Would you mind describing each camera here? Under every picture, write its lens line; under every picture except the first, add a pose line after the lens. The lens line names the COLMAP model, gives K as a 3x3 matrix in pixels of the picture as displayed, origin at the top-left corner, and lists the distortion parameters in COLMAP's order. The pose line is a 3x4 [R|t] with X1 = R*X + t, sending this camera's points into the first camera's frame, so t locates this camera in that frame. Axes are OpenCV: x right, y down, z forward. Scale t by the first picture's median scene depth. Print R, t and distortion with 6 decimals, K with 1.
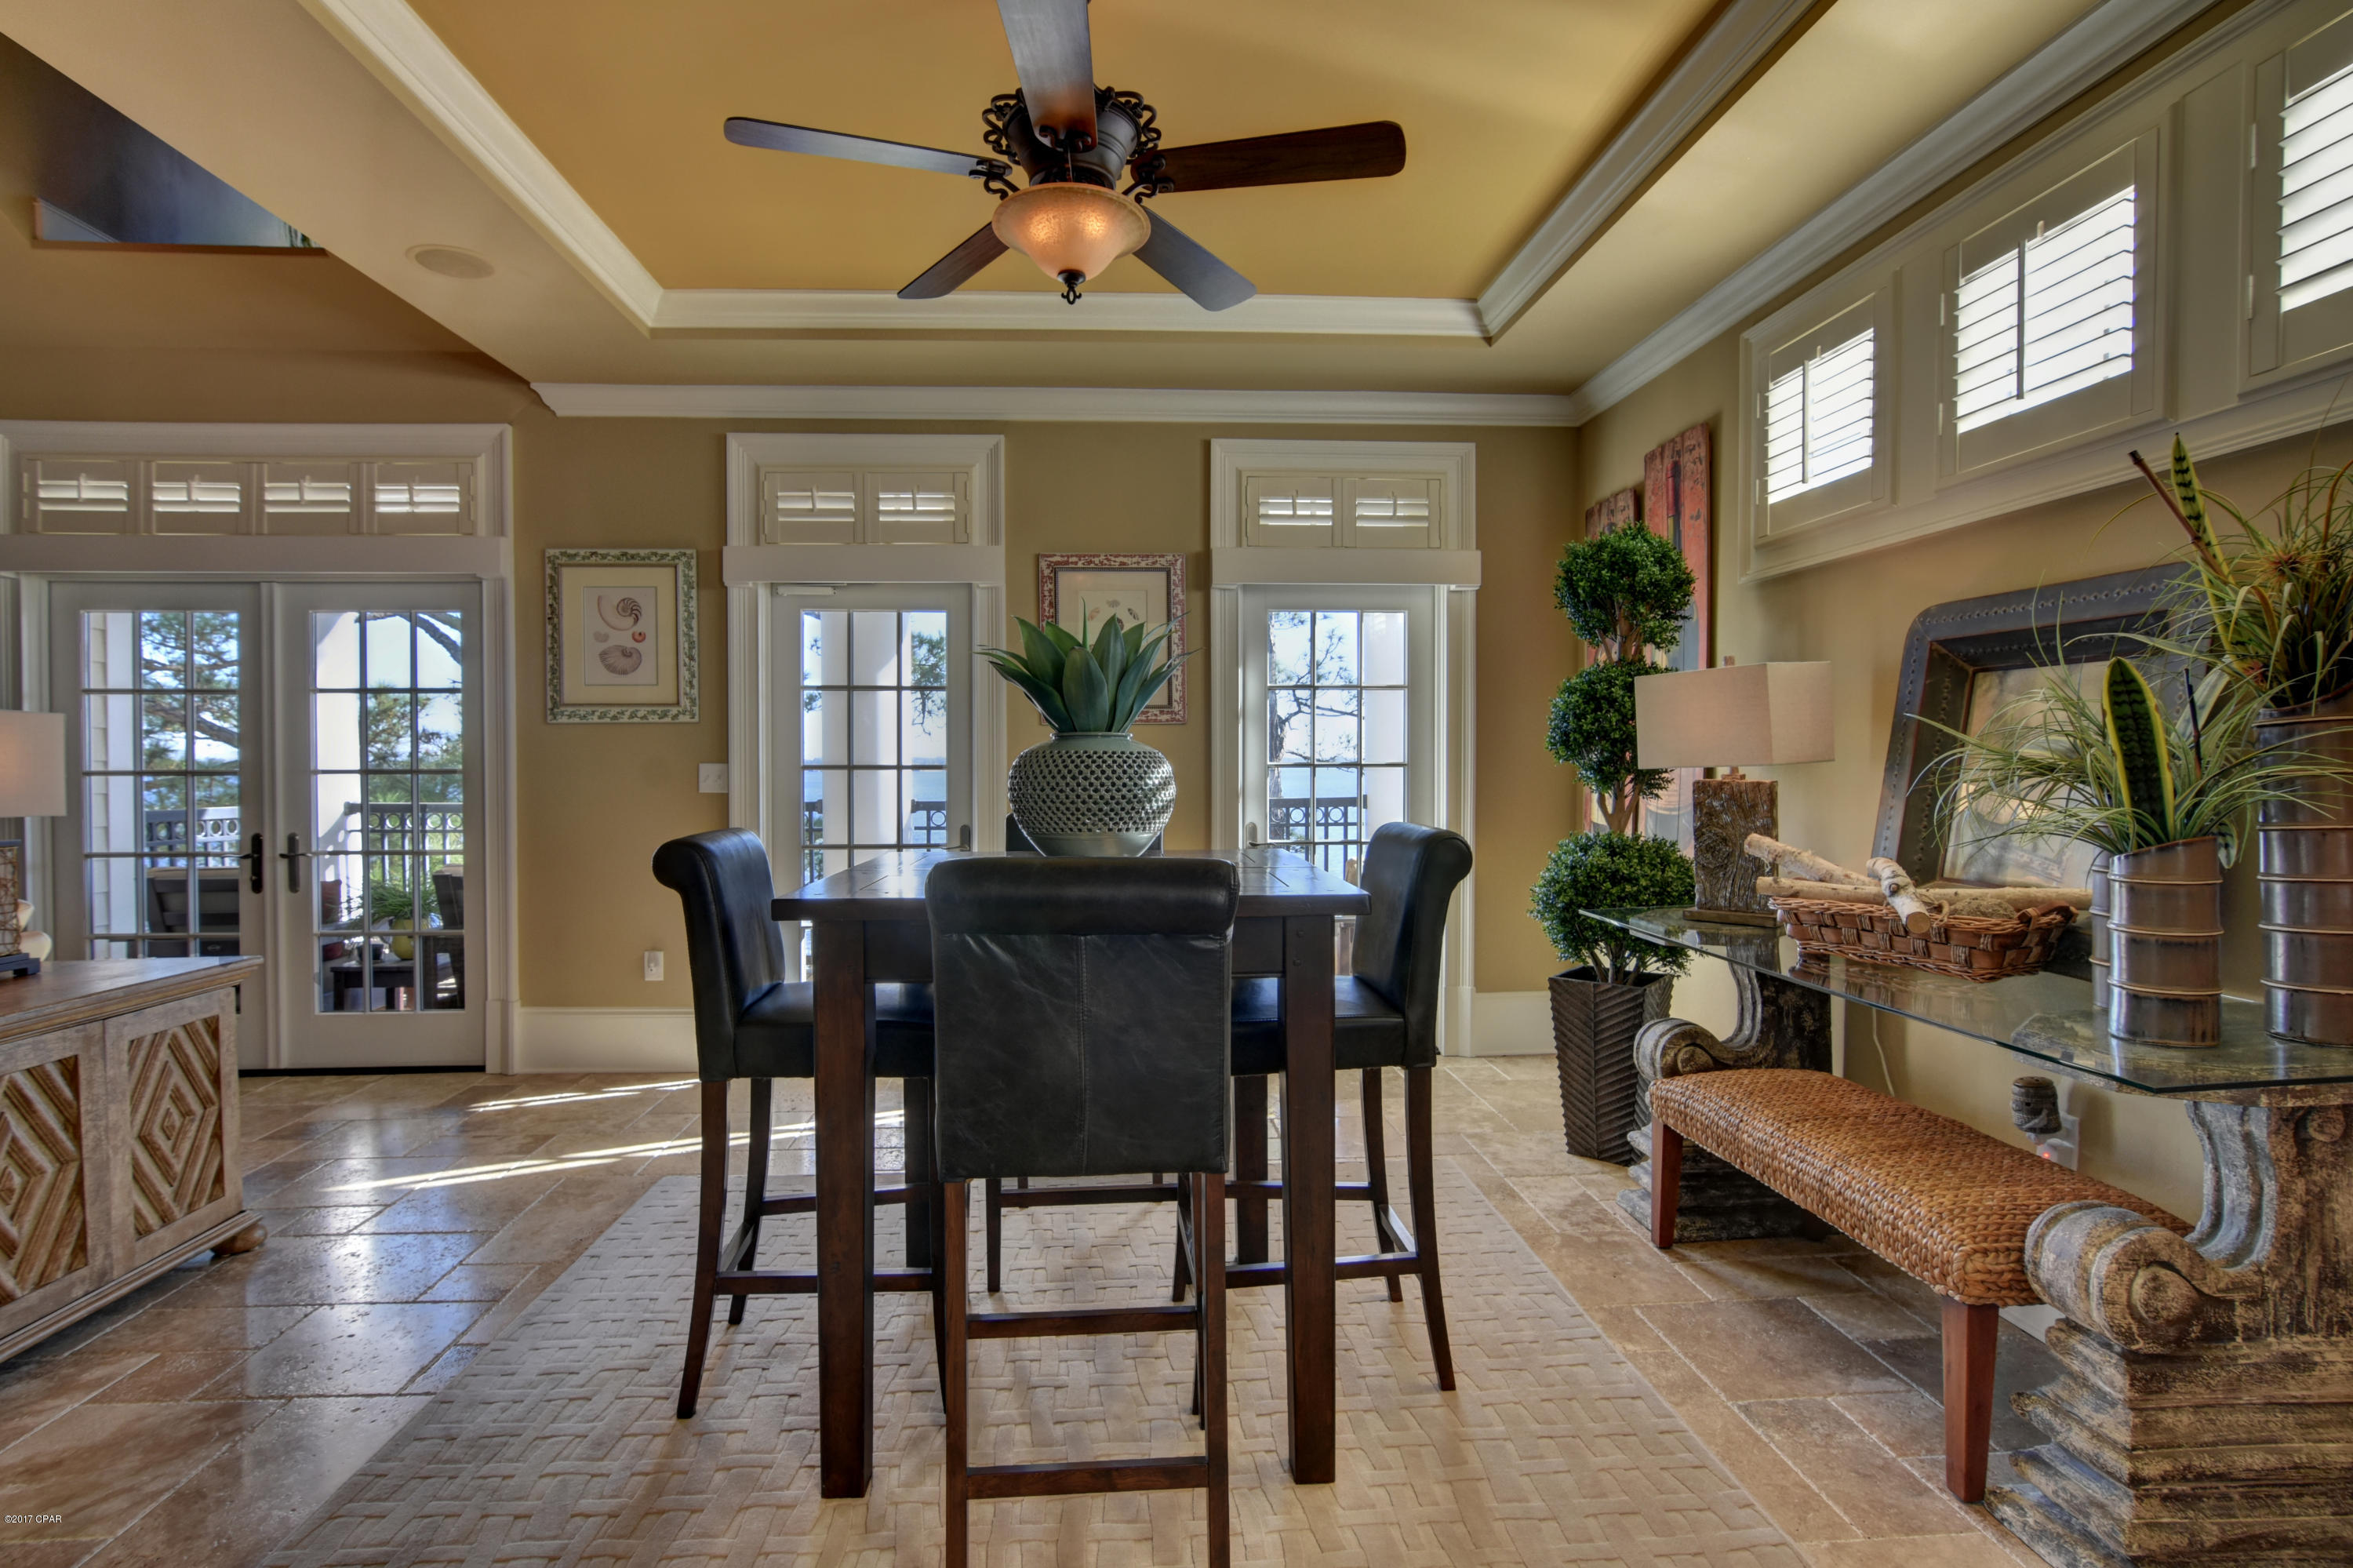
lens RADIAL K [[1142.4, 0, 1173.4], [0, 1142.4, 783.9], [0, 0, 1]] dist [-0.029462, 0.009404]
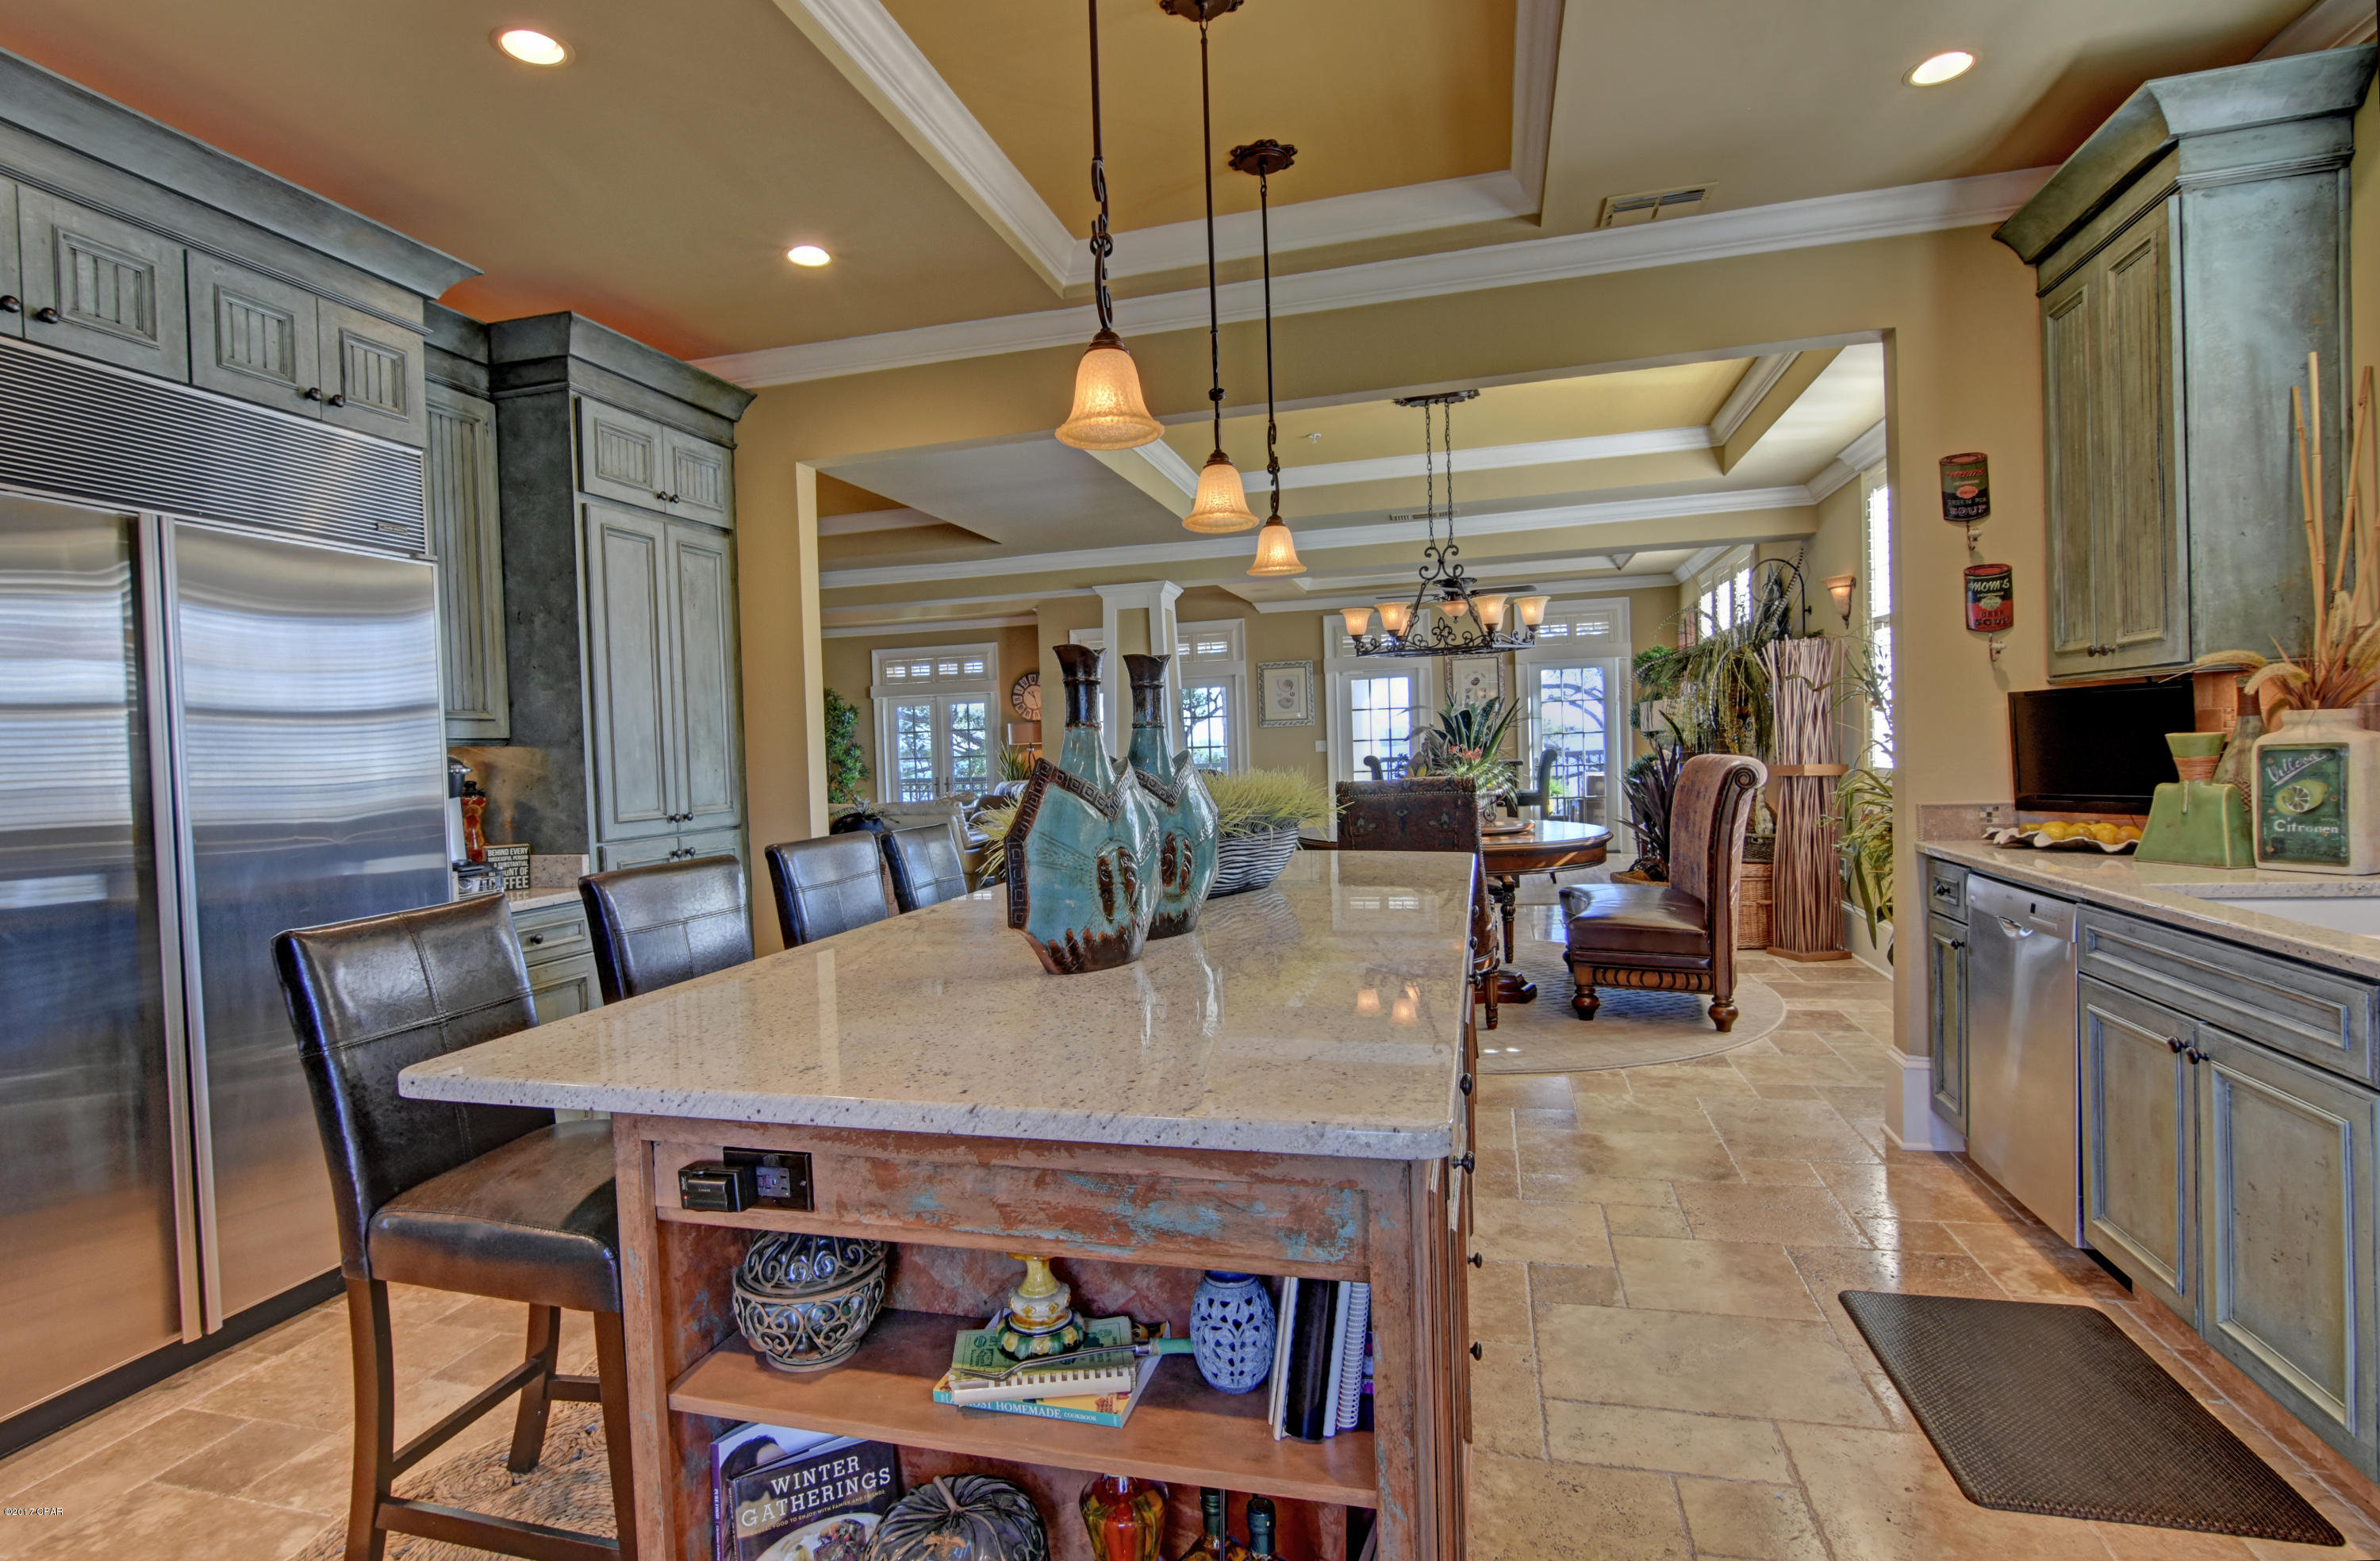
lens RADIAL K [[1218.4, 0, 1130.3], [0, 1218.4, 793.8], [0, 0, 1]] dist [-0.016452, 0.005922]
pose [[0.937090, -0.017798, -0.348633, 0.169401], [0.026724, 0.999426, 0.020810, 0.036007], [0.348062, -0.028818, 0.937028, -1.852010]]
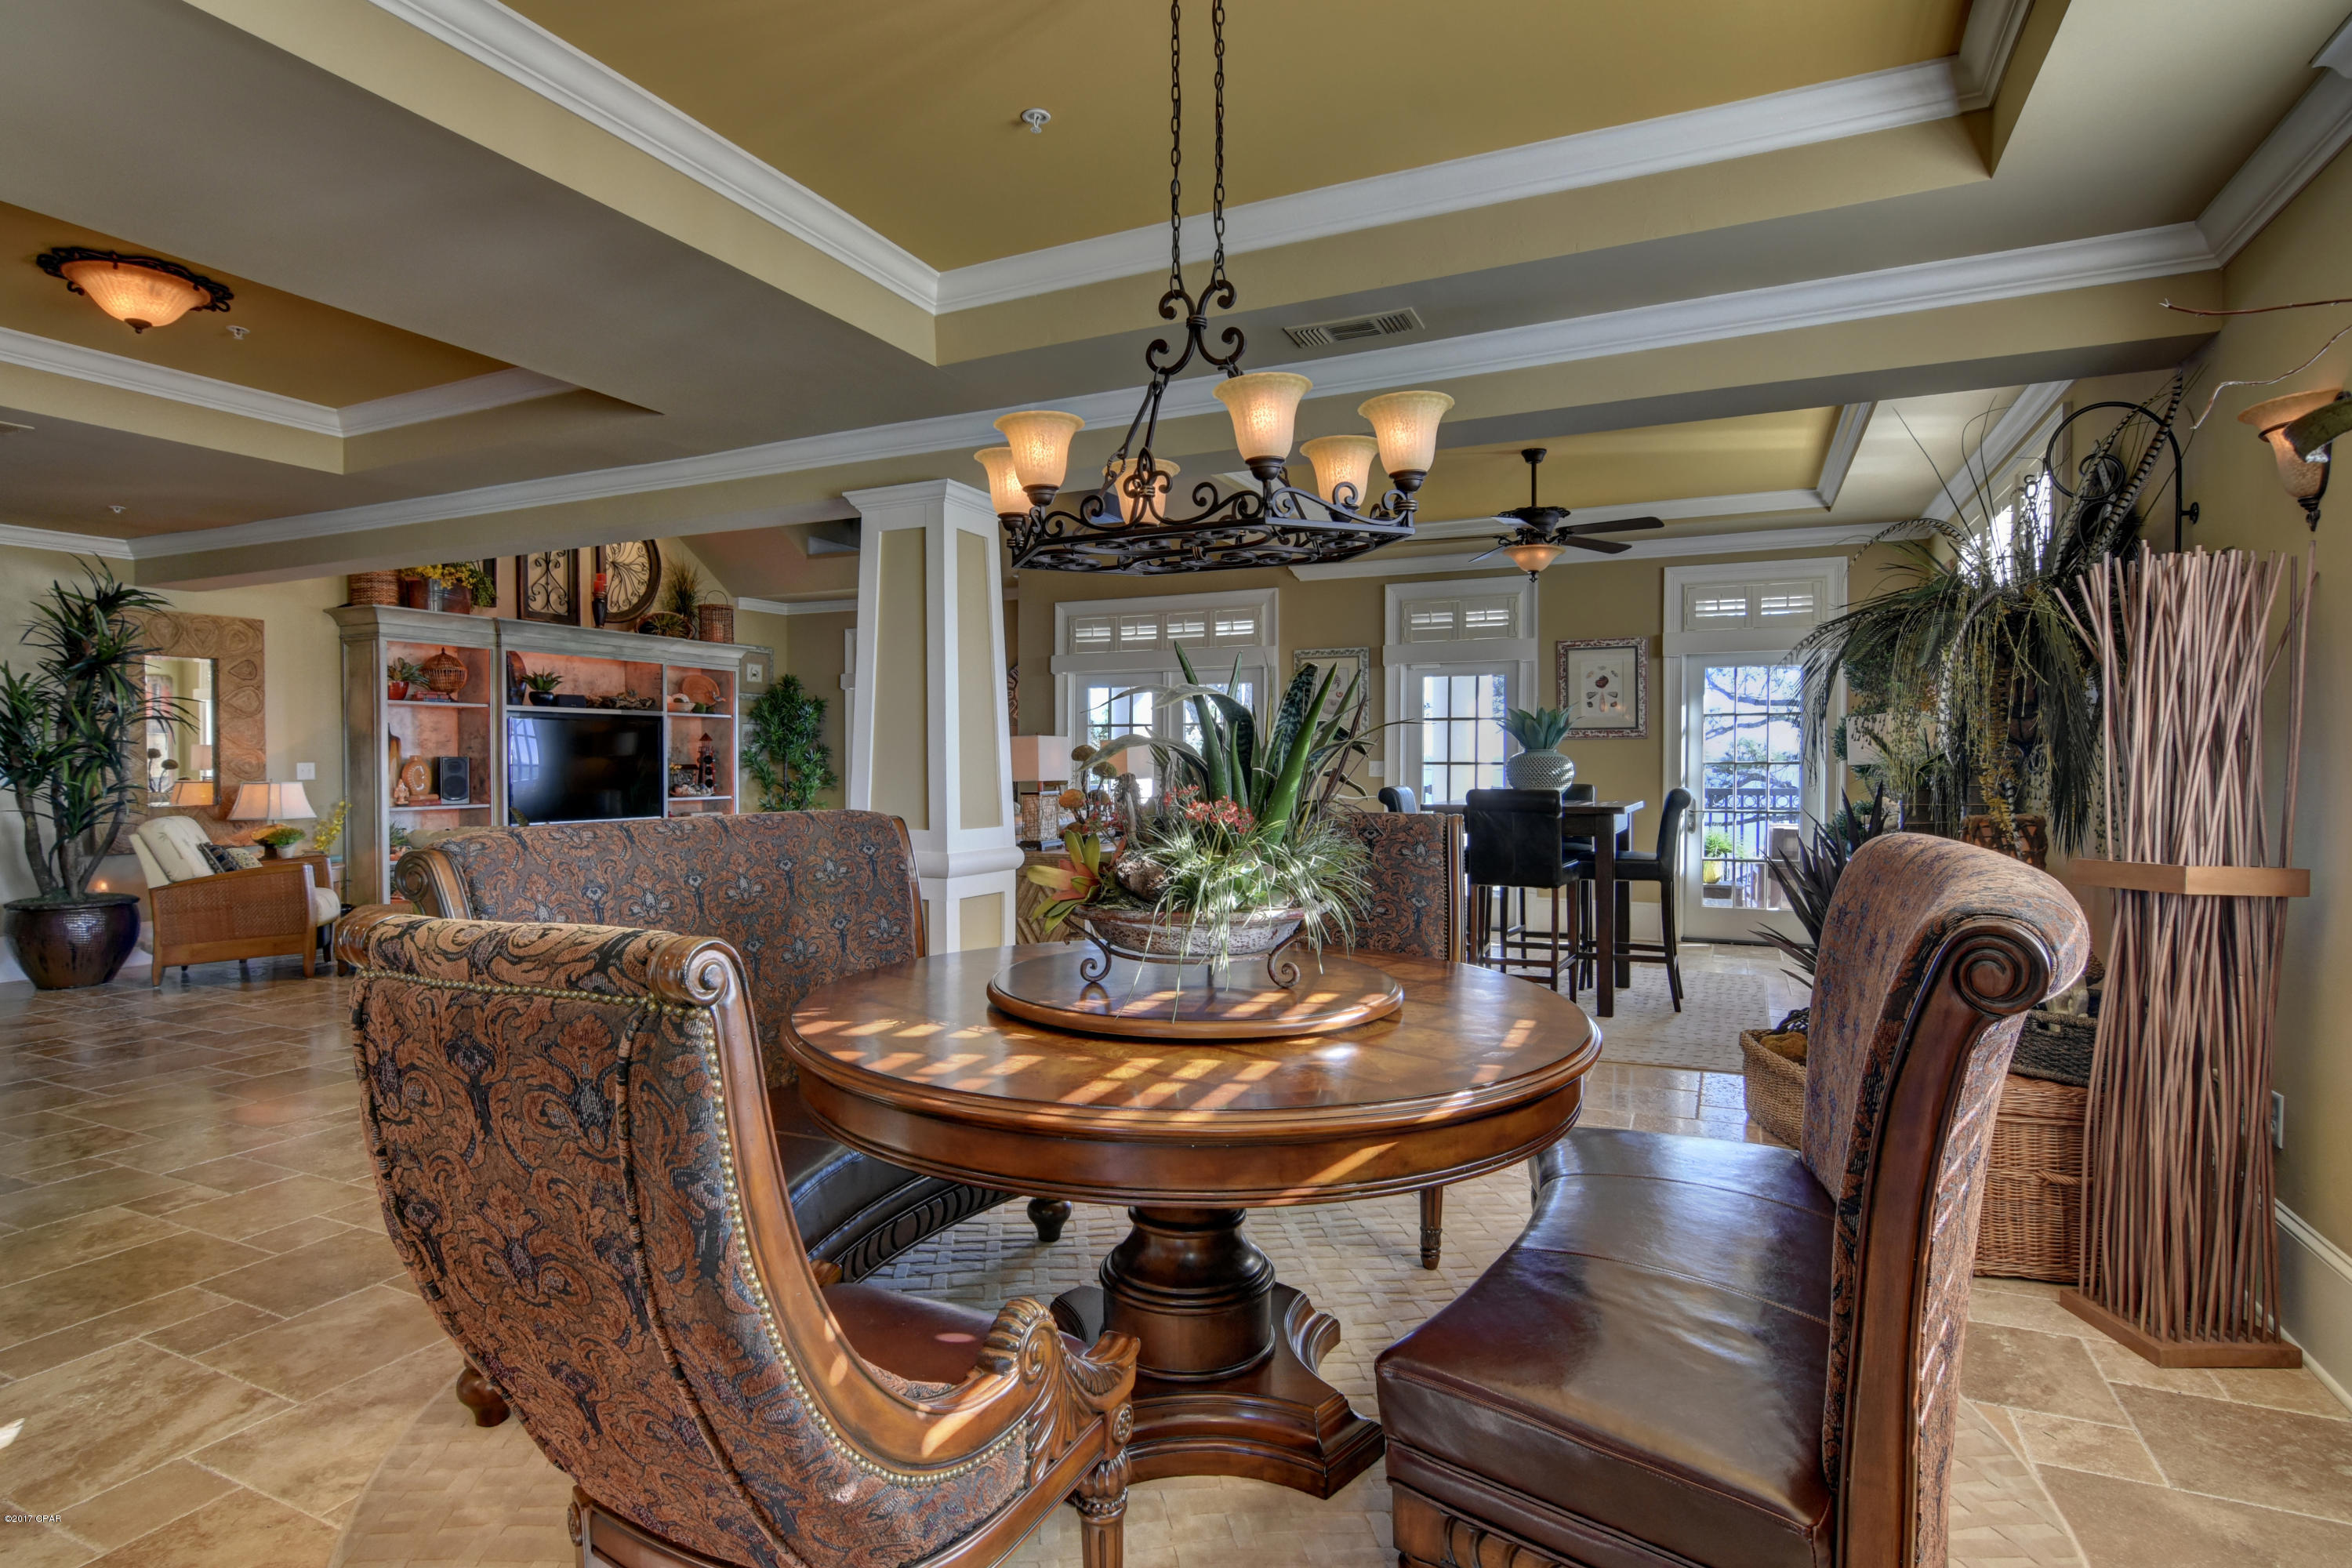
lens RADIAL K [[1224.8, 0, 1148.1], [0, 1224.8, 790.2], [0, 0, 1]] dist [-0.012390, 0.001785]
pose [[0.867135, 0.014170, -0.497872, 0.280053], [-0.011412, 0.999898, 0.008582, 0.017530], [0.497943, -0.001761, 0.867208, -0.954980]]
